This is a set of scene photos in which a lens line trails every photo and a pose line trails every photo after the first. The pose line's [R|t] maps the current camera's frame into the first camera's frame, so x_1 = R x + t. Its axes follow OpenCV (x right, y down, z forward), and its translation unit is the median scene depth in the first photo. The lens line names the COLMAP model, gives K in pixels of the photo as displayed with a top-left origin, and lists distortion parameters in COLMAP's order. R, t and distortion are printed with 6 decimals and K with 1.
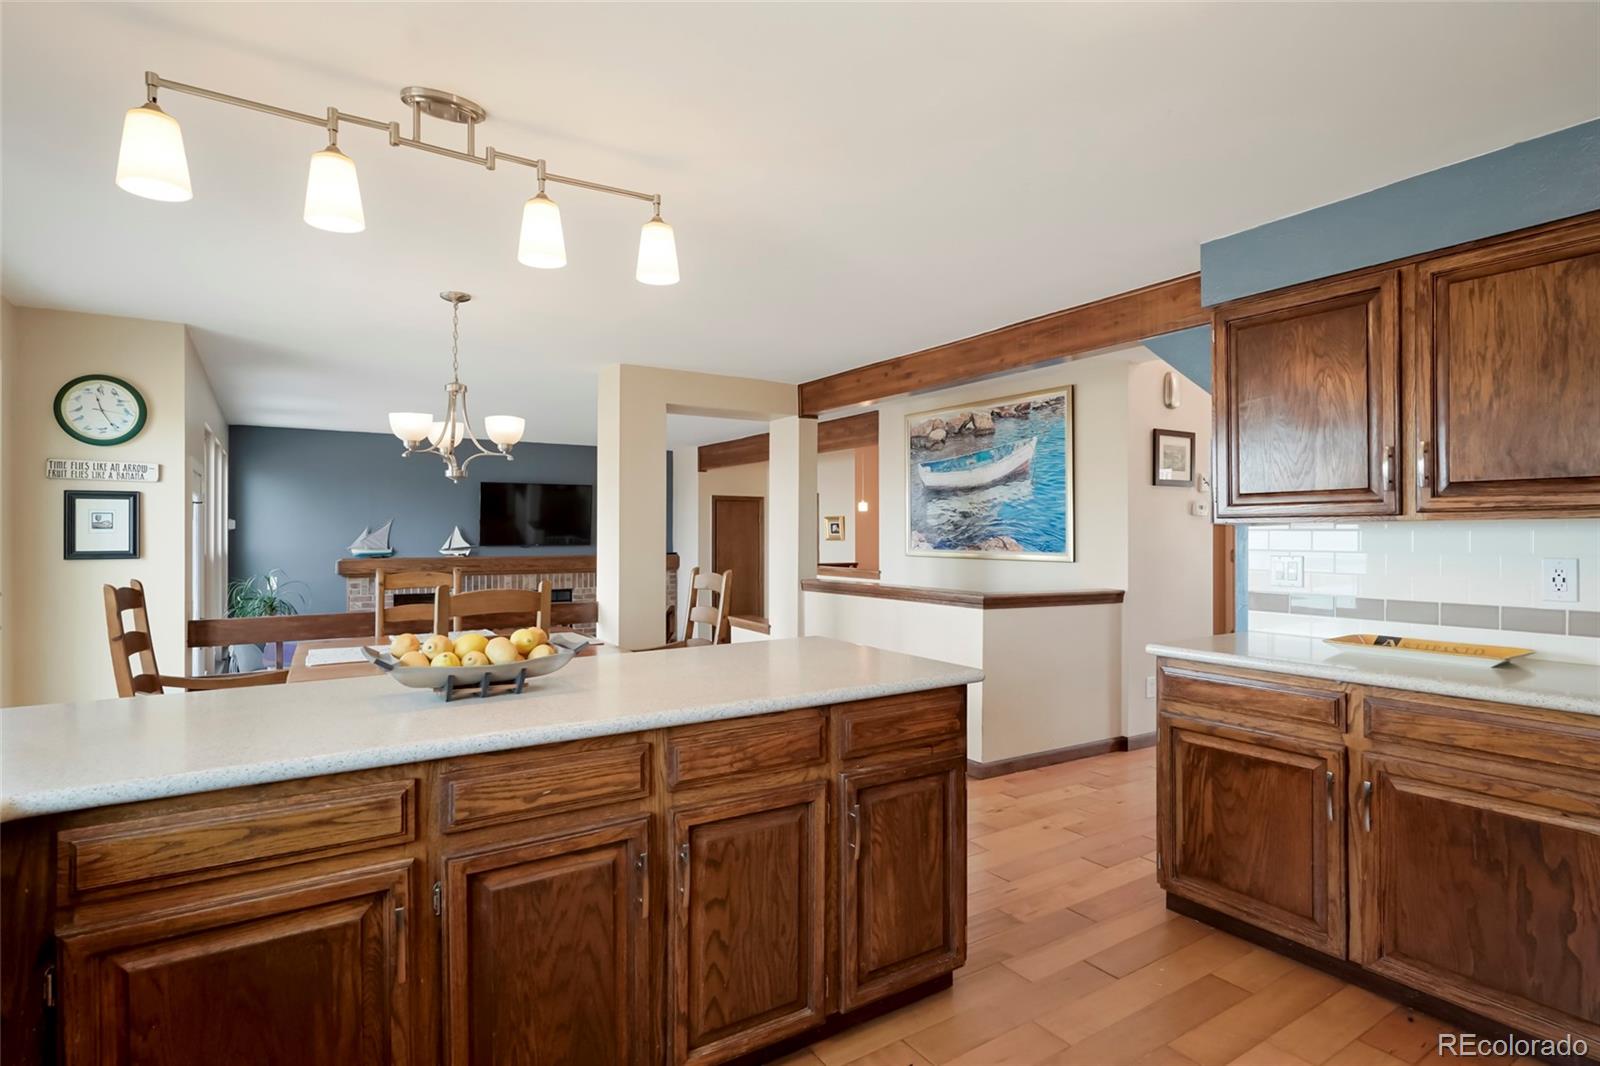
lens RADIAL K [[819.1, 0, 806.5], [0, 819.1, 528.9], [0, 0, 1]] dist [0.001741, -0.000712]
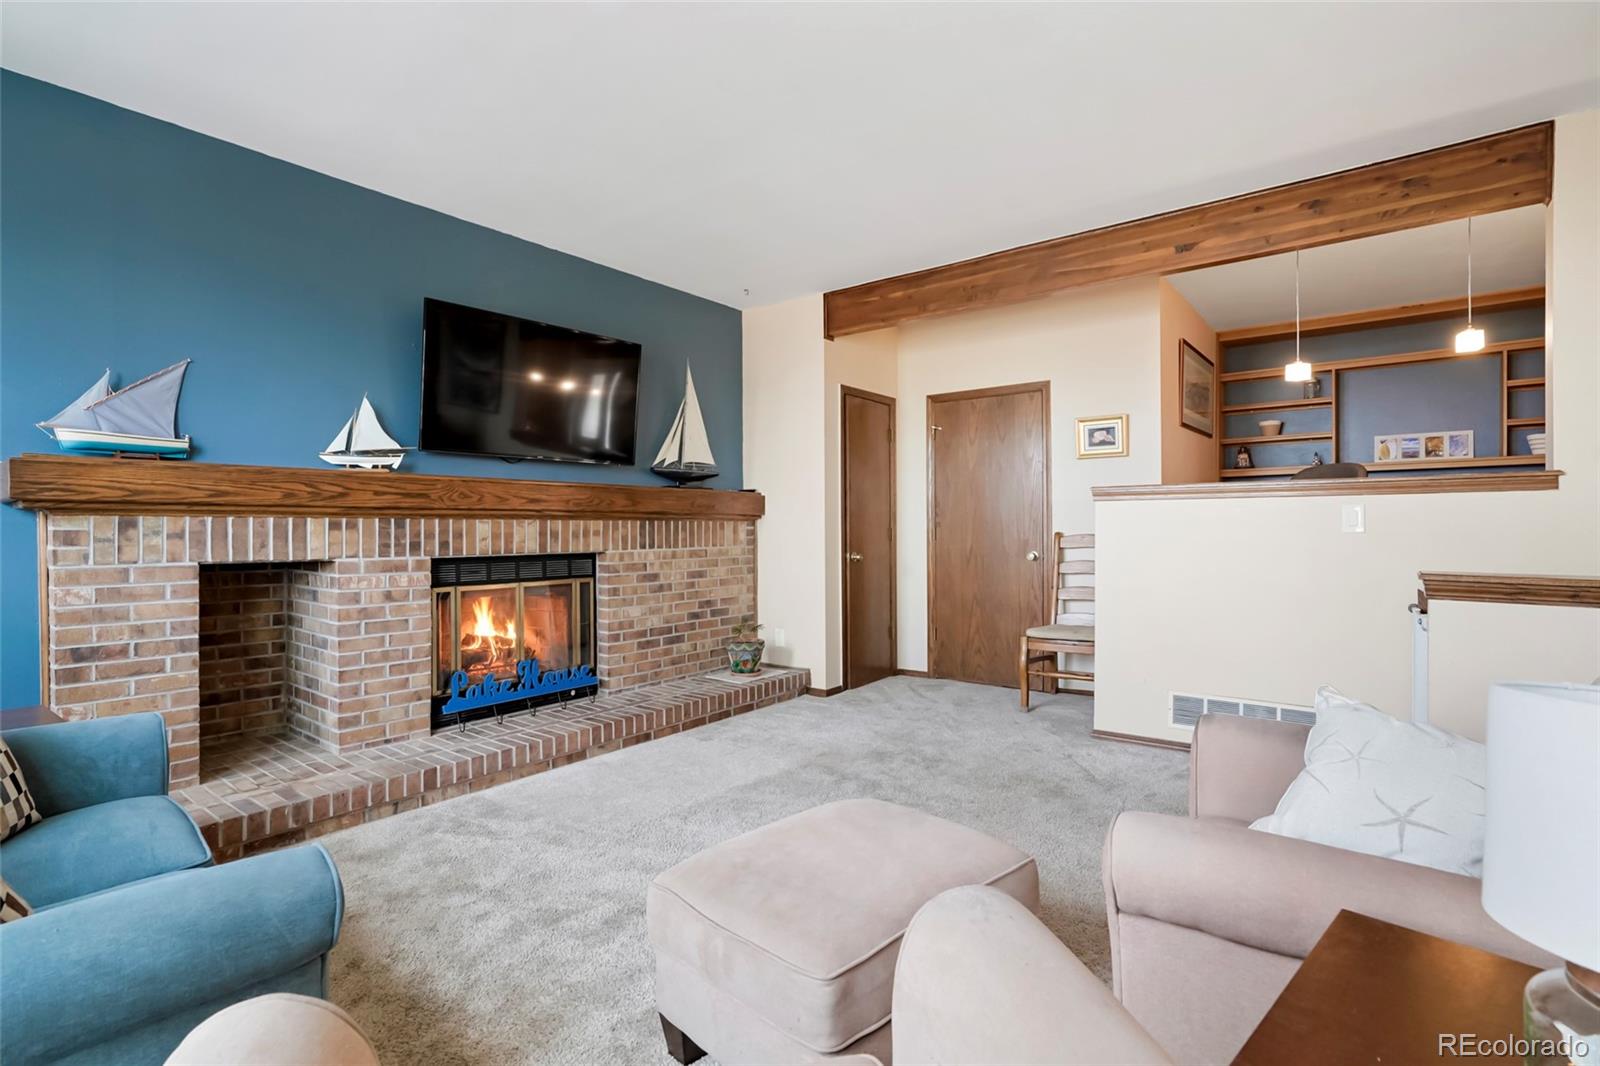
lens RADIAL K [[789.4, 0, 833.4], [0, 789.4, 527.8], [0, 0, 1]] dist [-0.003709, 0.001448]
pose [[0.955044, -0.006882, 0.296384, -0.319764], [0.003576, 0.999925, 0.011694, 0.057971], [-0.296443, -0.010108, 0.954997, 0.550353]]
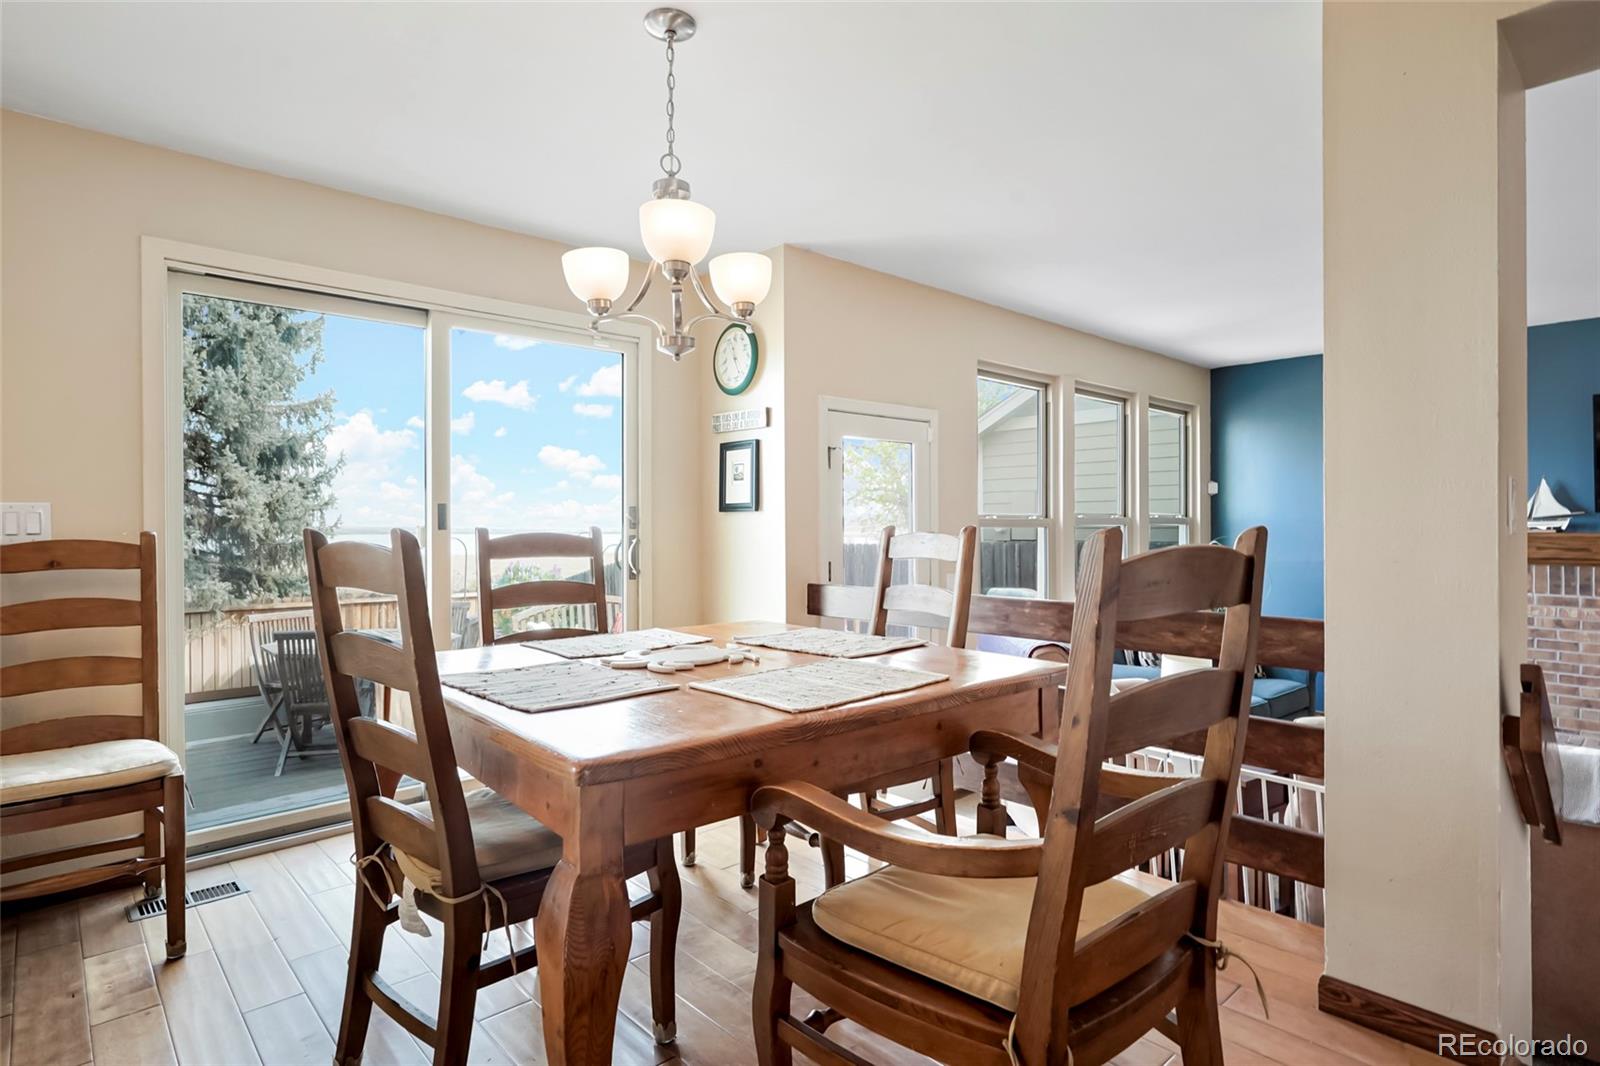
lens RADIAL K [[819.1, 0, 802.6], [0, 819.1, 526.2], [0, 0, 1]] dist [0.001741, -0.000712]
pose [[0.166920, 0.005862, -0.985953, 0.050028], [0.009807, 0.999923, 0.007606, 0.020474], [0.985922, -0.010939, 0.166850, 0.393587]]
